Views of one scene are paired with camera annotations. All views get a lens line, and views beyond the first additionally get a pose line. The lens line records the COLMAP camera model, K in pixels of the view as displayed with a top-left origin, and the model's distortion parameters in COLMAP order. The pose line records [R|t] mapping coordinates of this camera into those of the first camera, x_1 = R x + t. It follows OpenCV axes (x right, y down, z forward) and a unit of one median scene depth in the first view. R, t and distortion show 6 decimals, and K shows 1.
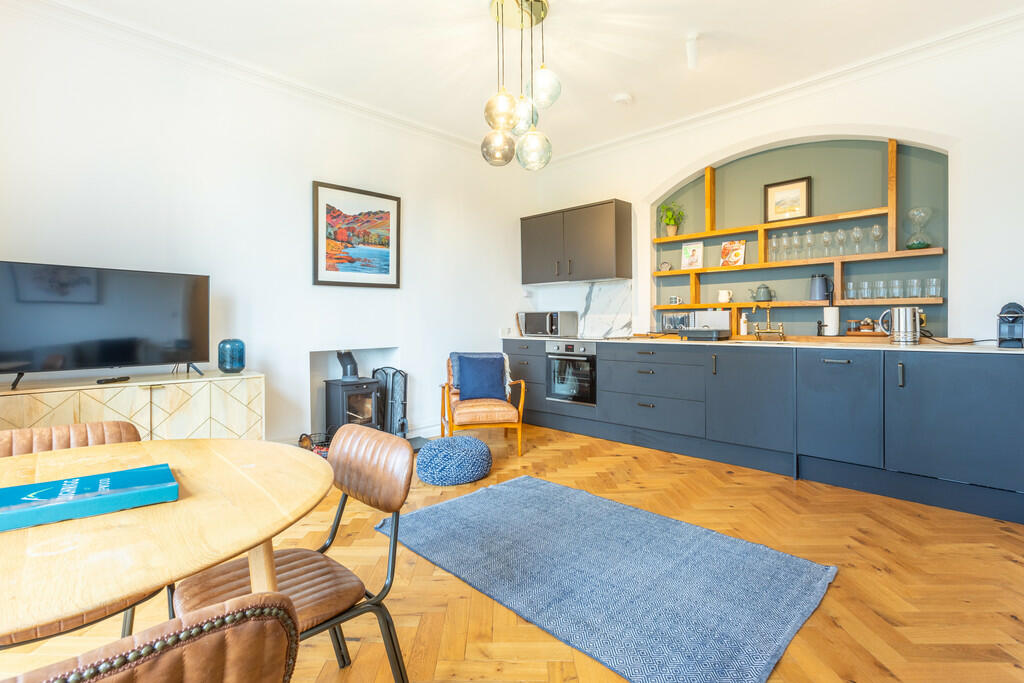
lens RADIAL K [[480.7, 0, 502.4], [0, 480.7, 322.5], [0, 0, 1]] dist [-0.002006, 0.000555]
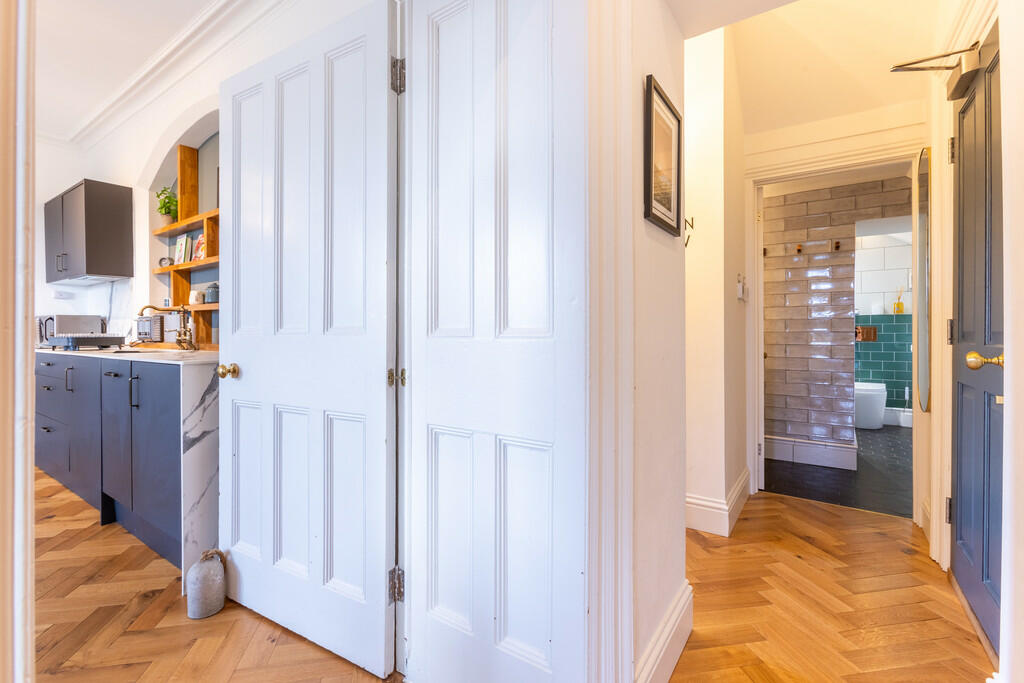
lens RADIAL K [[463.4, 0, 504.3], [0, 463.4, 332.9], [0, 0, 1]] dist [-0.001088, 0.000209]
pose [[0.982900, 0.008324, 0.183952, 0.933203], [-0.006903, 0.999941, -0.008366, 0.011785], [-0.184011, 0.006953, 0.982900, 0.099453]]
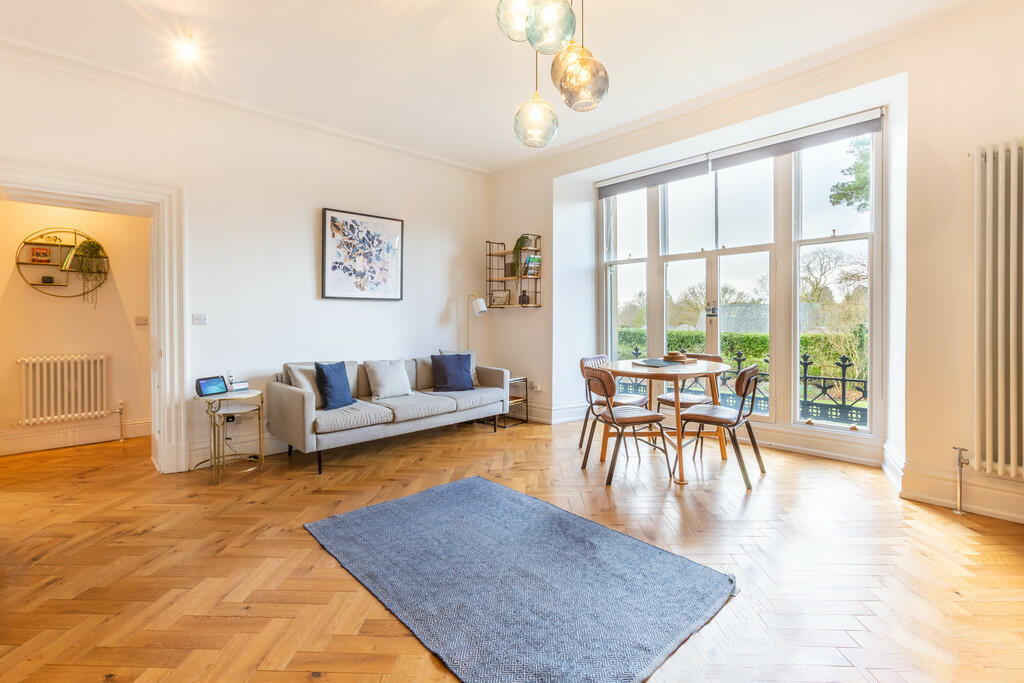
lens RADIAL K [[480.7, 0, 502.4], [0, 480.7, 322.5], [0, 0, 1]] dist [-0.002006, 0.000555]
pose [[-0.999159, 0.015890, 0.037810, 0.062074], [0.016202, 0.999837, 0.007952, -0.013113], [-0.037677, 0.008558, -0.999253, 1.186484]]
